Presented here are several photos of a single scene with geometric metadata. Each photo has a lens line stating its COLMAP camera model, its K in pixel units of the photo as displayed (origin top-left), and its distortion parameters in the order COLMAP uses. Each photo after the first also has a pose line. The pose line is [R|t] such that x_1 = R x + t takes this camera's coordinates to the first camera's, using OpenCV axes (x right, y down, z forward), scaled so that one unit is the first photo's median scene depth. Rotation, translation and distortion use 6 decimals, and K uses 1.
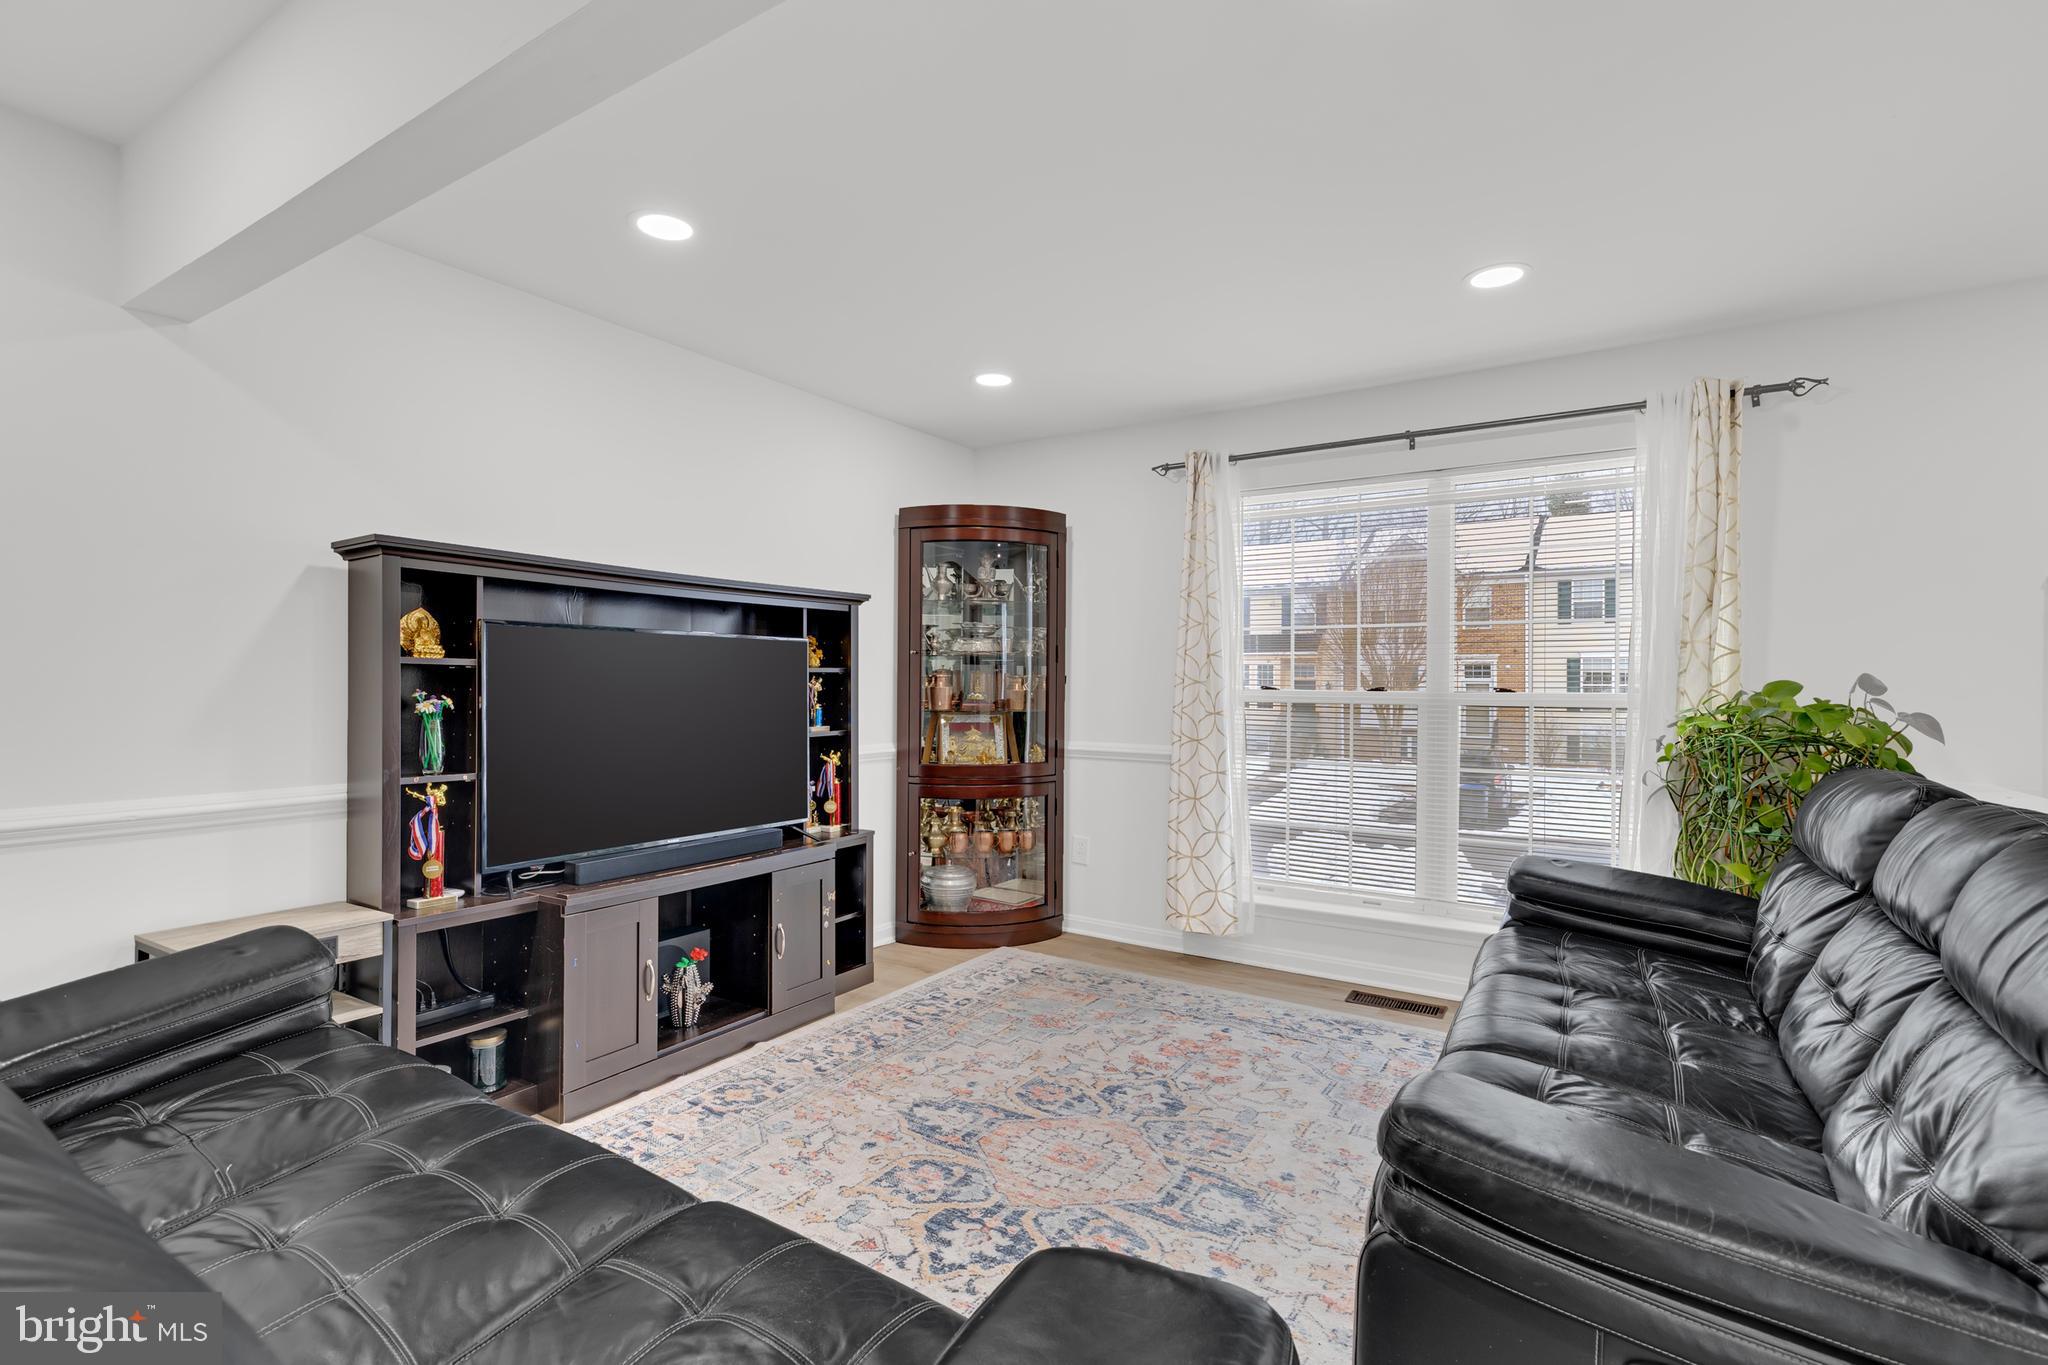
lens RADIAL K [[964.4, 0, 1153.1], [0, 964.4, 684.8], [0, 0, 1]] dist [-0.000002, 0.000034]
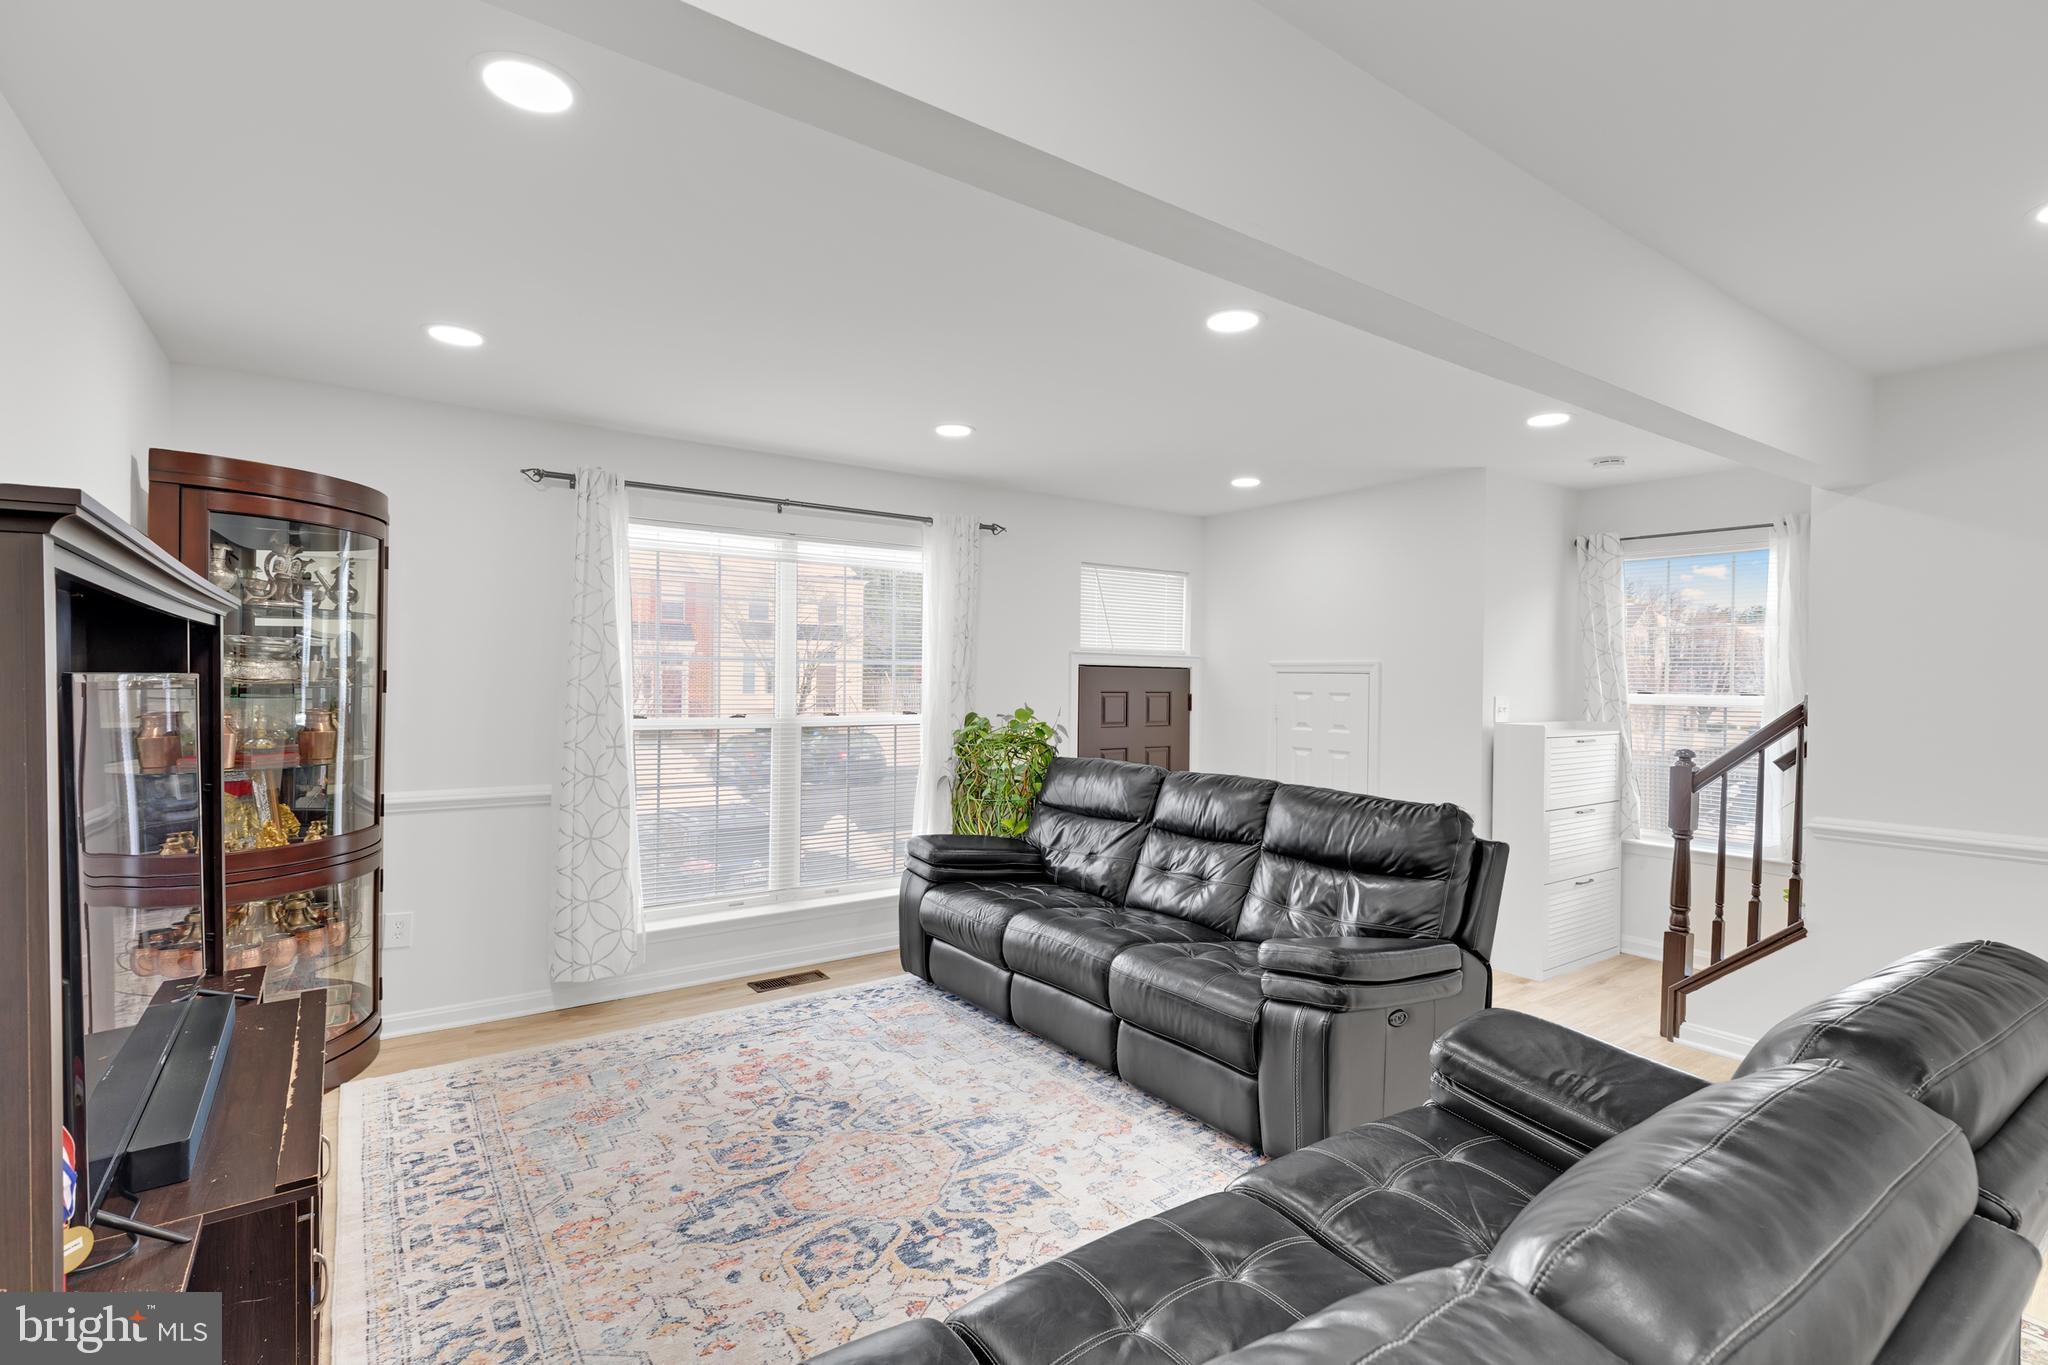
lens RADIAL K [[871.1, 0, 1024.0], [0, 871.1, 682.5], [0, 0, 1]] dist [-0.000681, -0.000036]
pose [[0.417977, -0.001469, 0.908456, -0.739653], [-0.012756, 0.999891, 0.007485, -0.061596], [-0.908368, -0.014717, 0.417913, 0.353393]]
